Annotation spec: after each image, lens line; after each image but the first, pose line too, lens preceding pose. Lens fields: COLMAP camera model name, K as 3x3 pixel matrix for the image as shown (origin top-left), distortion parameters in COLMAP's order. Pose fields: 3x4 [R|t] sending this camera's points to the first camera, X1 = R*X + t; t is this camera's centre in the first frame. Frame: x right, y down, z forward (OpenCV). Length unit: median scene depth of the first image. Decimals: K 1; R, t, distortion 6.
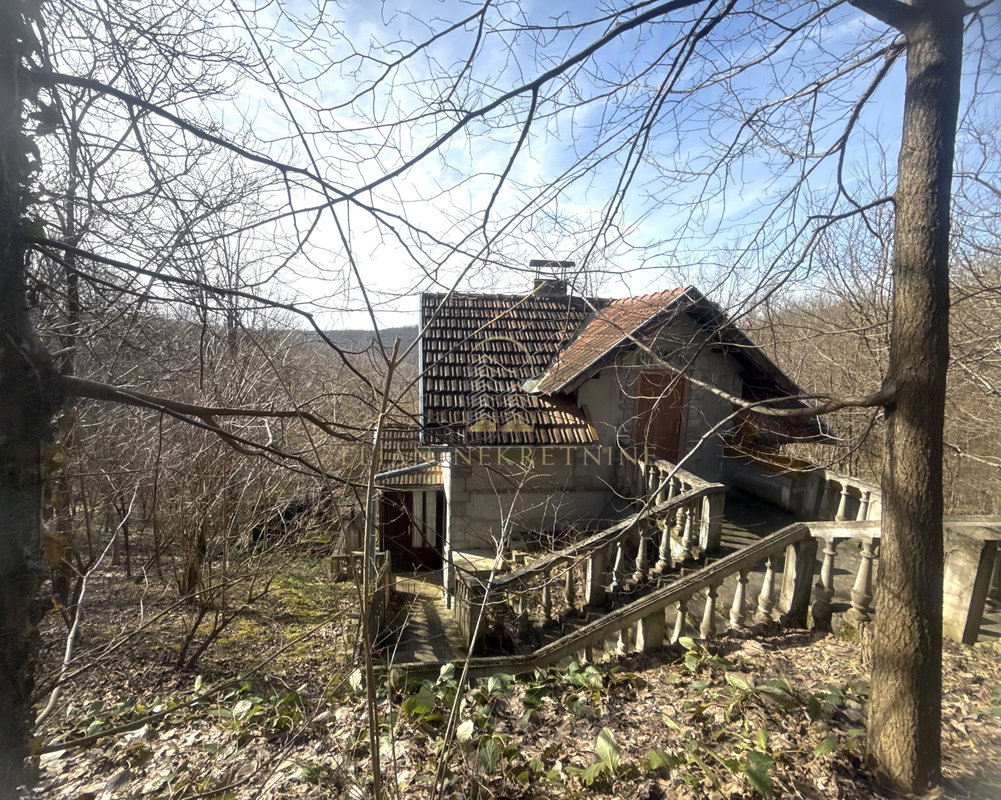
lens RADIAL K [[386.7, 0, 497.2], [0, 386.7, 408.9], [0, 0, 1]] dist [0.002328, 0.000081]
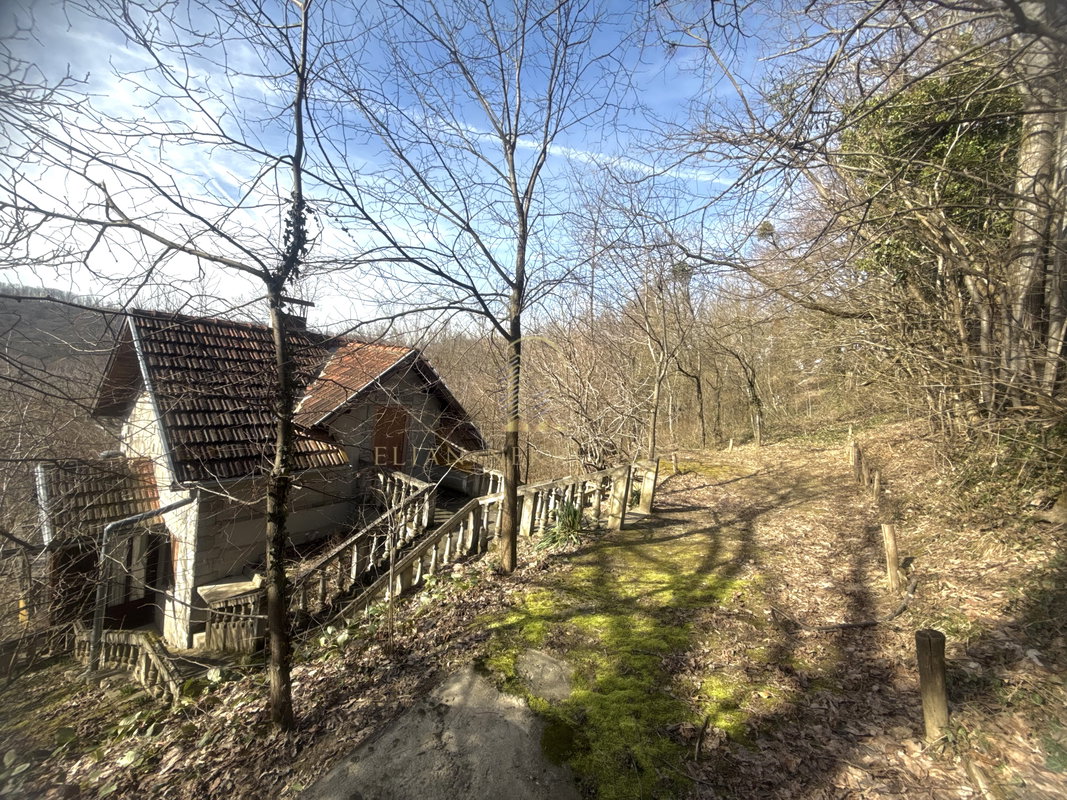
lens RADIAL K [[428.7, 0, 530.4], [0, 428.7, 402.0], [0, 0, 1]] dist [-0.003351, -0.000093]
pose [[0.674484, 0.005763, 0.738267, -0.467450], [-0.001554, 0.999978, -0.006386, -0.132639], [-0.738288, 0.003160, 0.674478, -0.489730]]
